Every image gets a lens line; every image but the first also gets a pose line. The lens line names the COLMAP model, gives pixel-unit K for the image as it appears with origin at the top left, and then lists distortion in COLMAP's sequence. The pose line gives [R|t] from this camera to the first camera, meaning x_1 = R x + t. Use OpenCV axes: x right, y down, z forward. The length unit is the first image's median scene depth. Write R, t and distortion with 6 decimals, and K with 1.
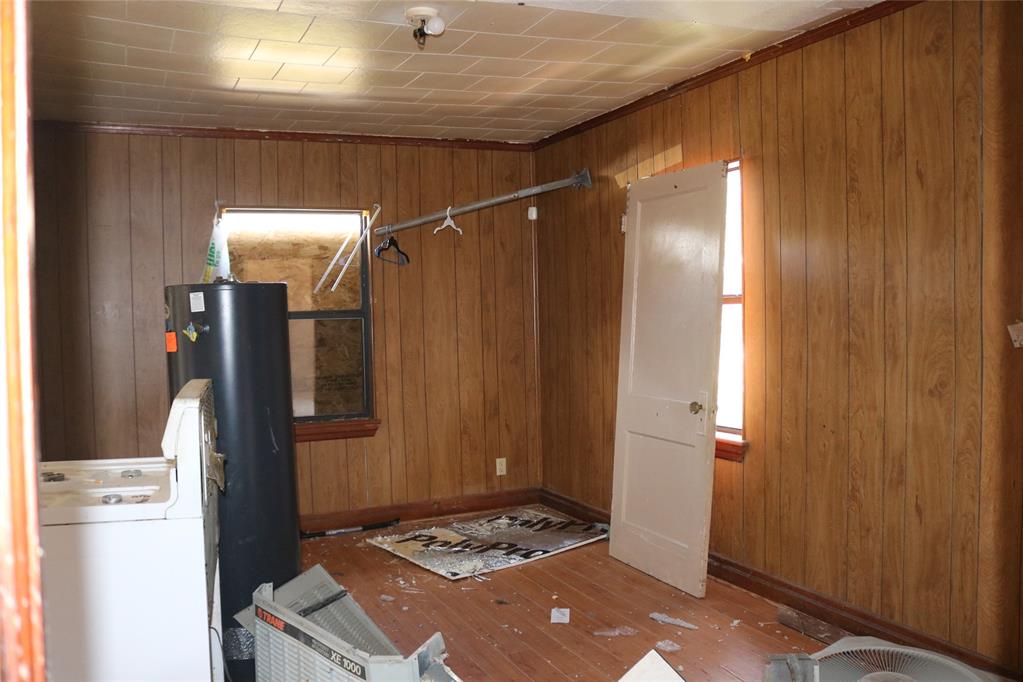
lens RADIAL K [[883.7, 0, 511.5], [0, 883.7, 341.0], [0, 0, 1]] dist [-0.139807, 0.125894]
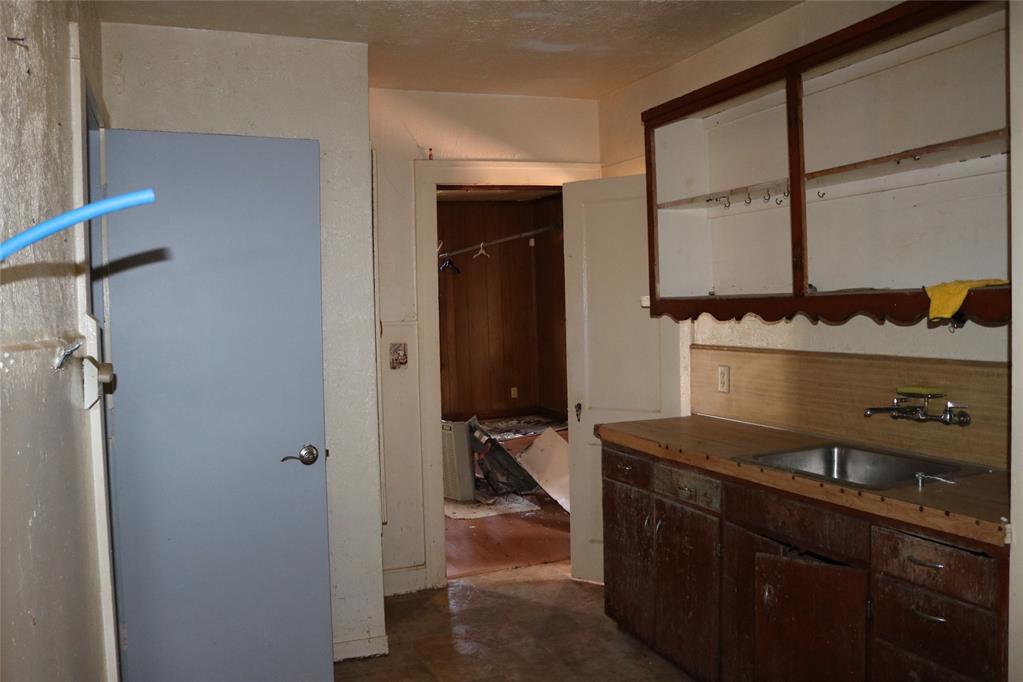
lens RADIAL K [[883.7, 0, 511.5], [0, 883.7, 341.0], [0, 0, 1]] dist [-0.139807, 0.125894]
pose [[0.998862, -0.005433, -0.047390, 0.069524], [0.006177, 0.999860, 0.015574, 0.017410], [0.047299, -0.015849, 0.998755, -0.756560]]
